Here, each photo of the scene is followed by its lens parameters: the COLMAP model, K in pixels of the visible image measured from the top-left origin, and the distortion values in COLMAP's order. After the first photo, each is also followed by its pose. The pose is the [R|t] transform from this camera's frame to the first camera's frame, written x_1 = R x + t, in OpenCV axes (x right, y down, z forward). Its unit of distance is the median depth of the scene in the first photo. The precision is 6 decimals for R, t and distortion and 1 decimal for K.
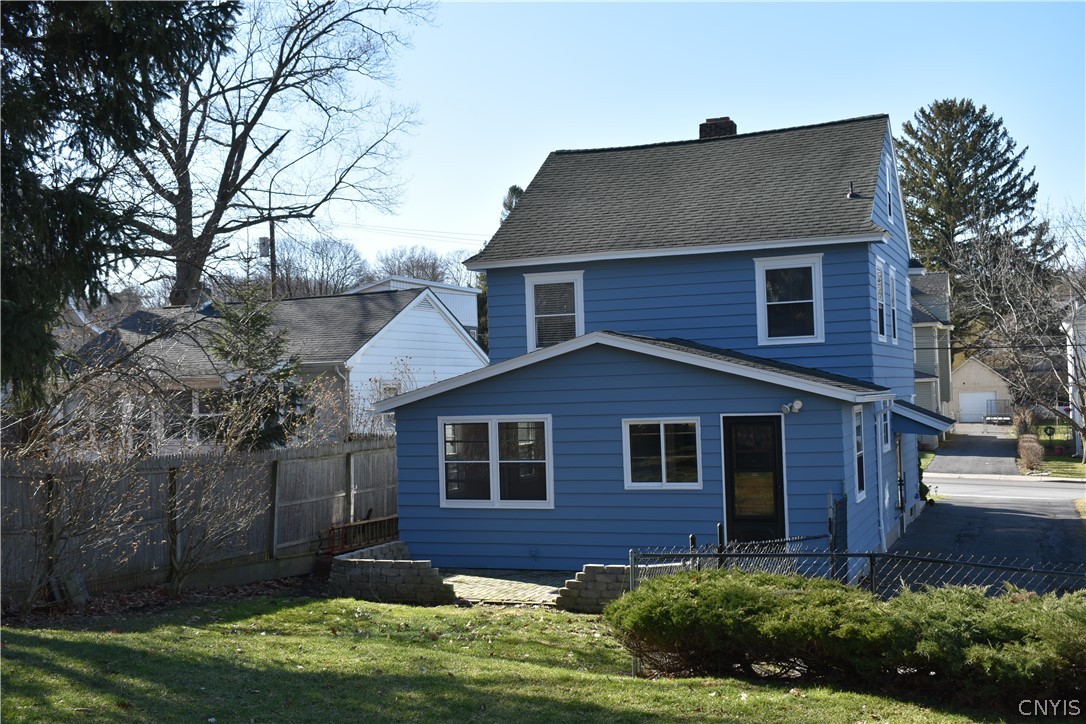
lens RADIAL K [[1226.1, 0, 544.7], [0, 1226.1, 357.3], [0, 0, 1]] dist [-0.025075, 0.000000]
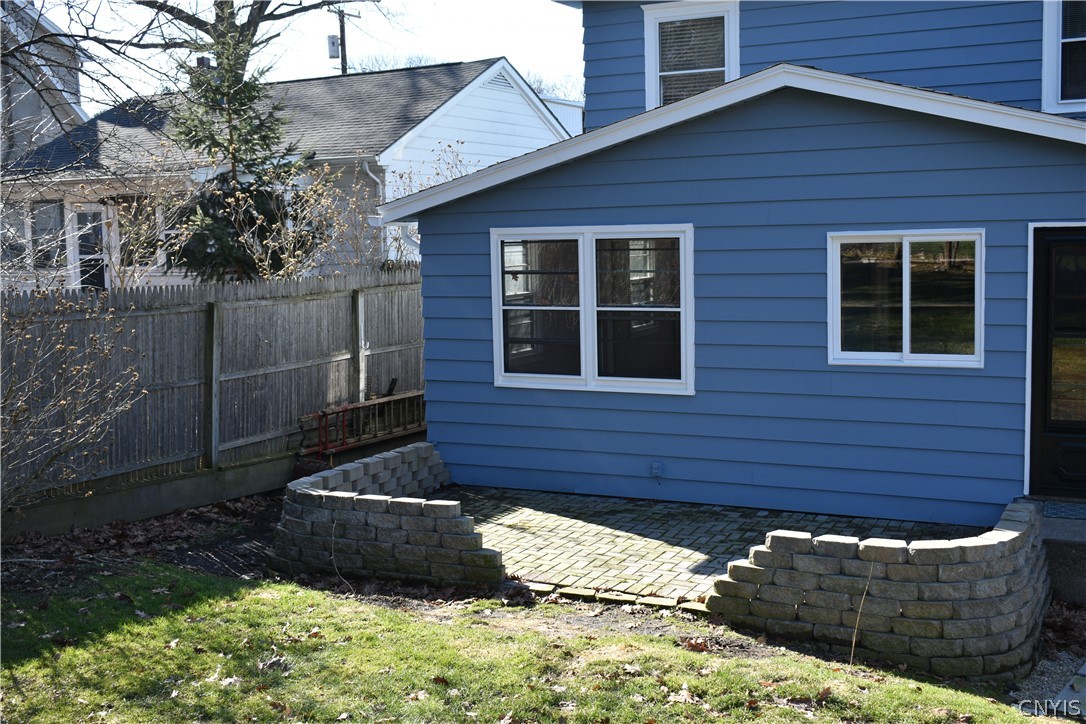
lens RADIAL K [[1226.1, 0, 541.6], [0, 1226.1, 355.0], [0, 0, 1]] dist [-0.025075, 0.000000]
pose [[0.995873, 0.015123, -0.089486, -0.011385], [-0.003167, 0.991210, 0.132263, 0.031188], [0.090700, -0.131433, 0.987167, 0.431075]]
